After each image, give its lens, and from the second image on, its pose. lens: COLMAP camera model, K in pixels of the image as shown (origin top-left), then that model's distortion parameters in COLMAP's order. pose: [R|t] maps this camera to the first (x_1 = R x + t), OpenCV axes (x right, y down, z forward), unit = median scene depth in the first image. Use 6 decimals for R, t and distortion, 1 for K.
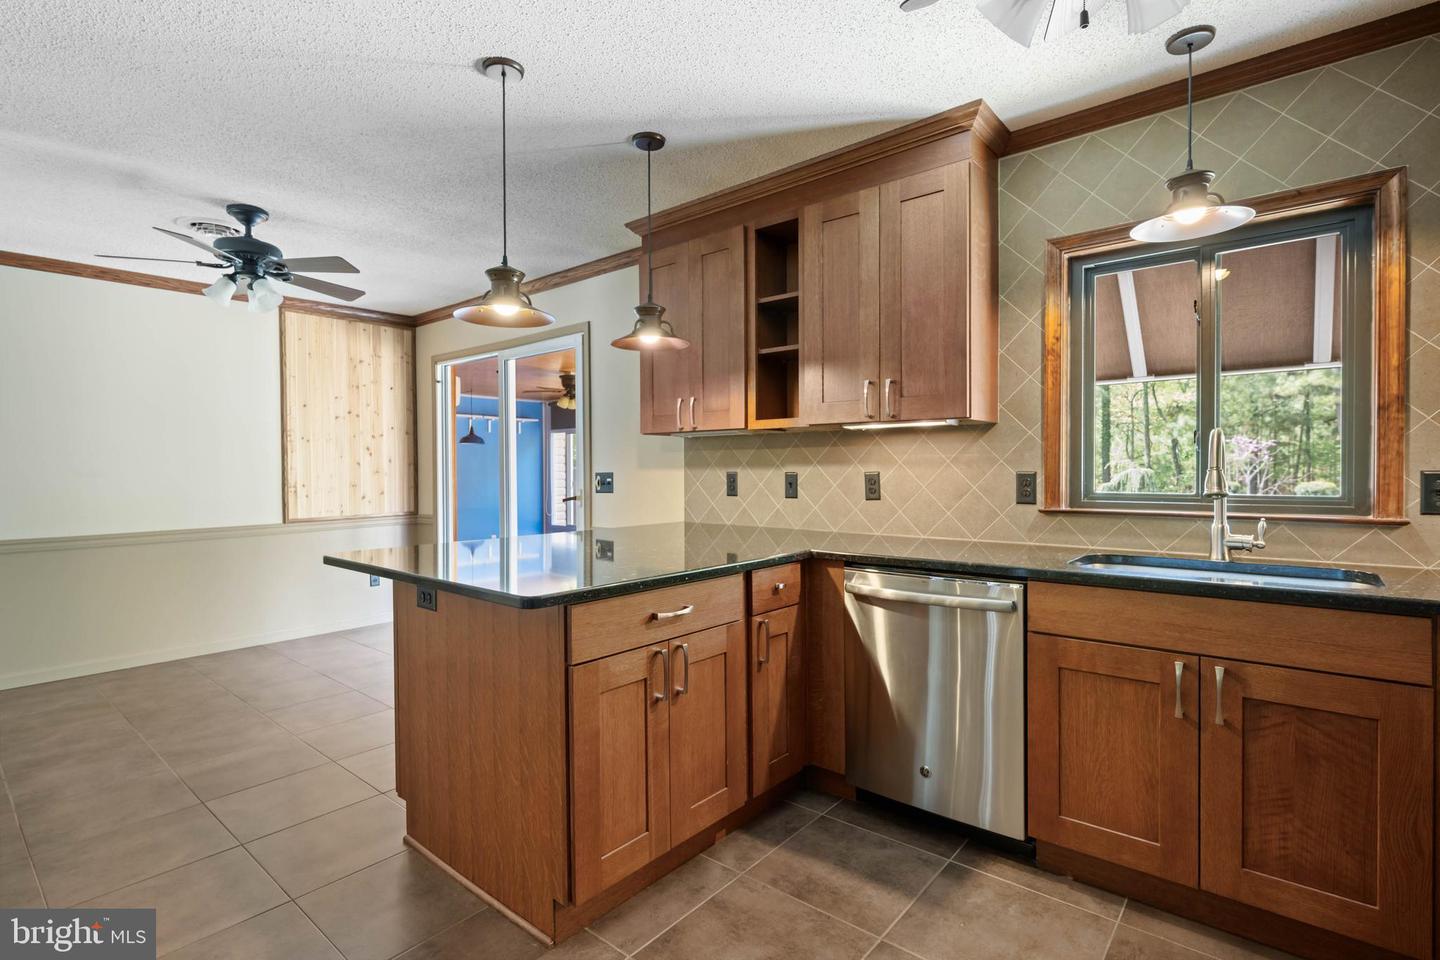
lens RADIAL K [[692.8, 0, 720.0], [0, 692.8, 480.0], [0, 0, 1]] dist [0.000546, -0.000038]
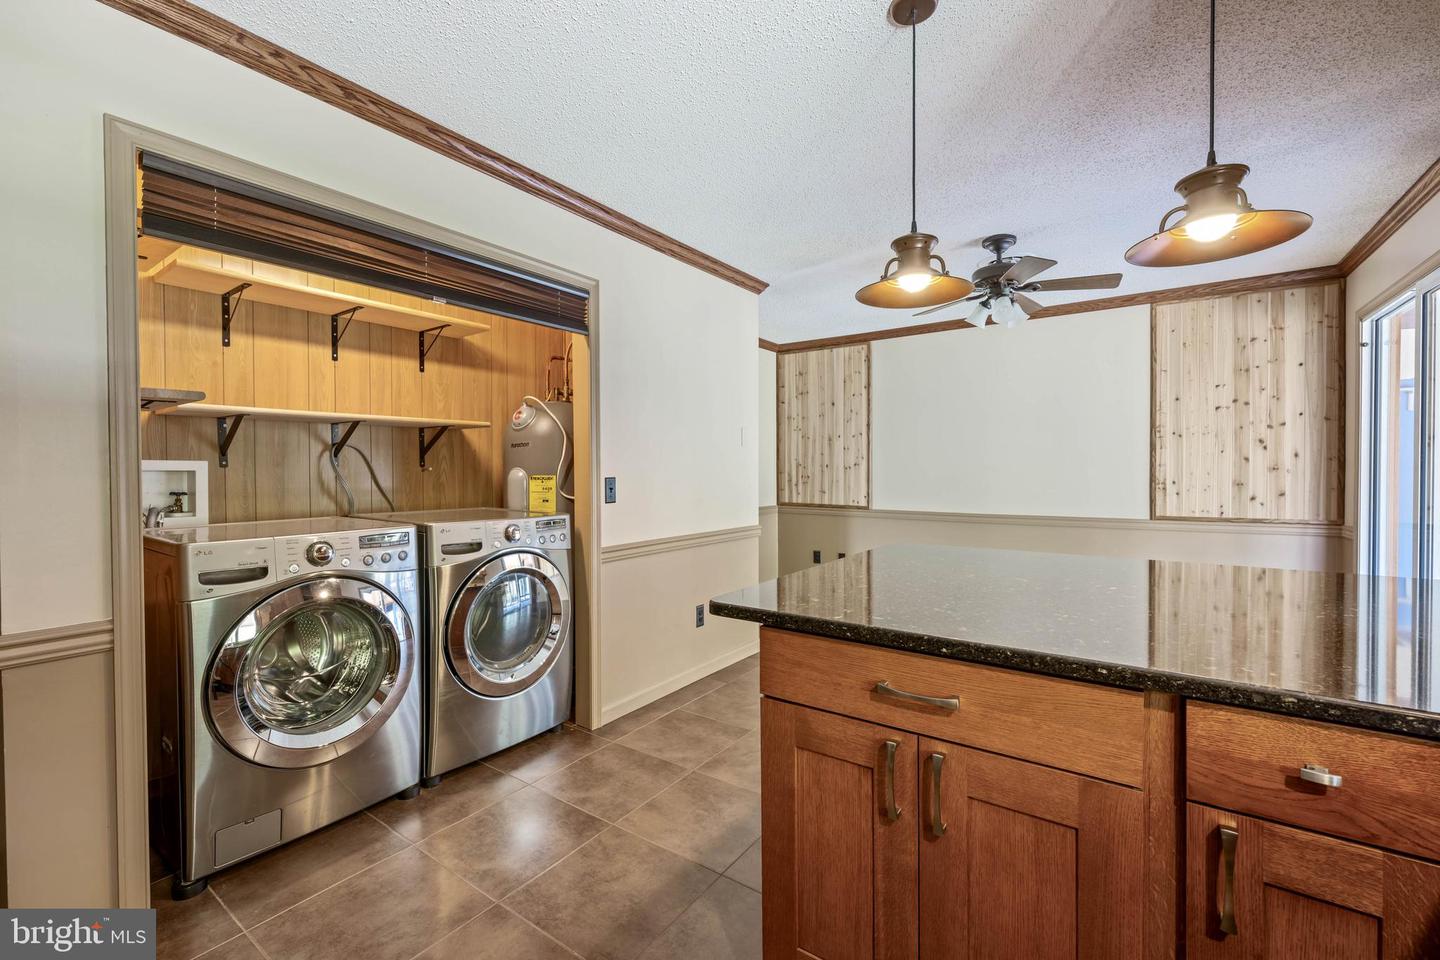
lens RADIAL K [[607.3, 0, 720.0], [0, 607.3, 480.0], [0, 0, 1]] dist [-0.000711, 0.000089]
pose [[0.085031, 0.025732, -0.996046, 0.277360], [-0.012787, 0.999612, 0.024732, -0.012270], [0.996296, 0.010634, 0.085327, 0.448083]]
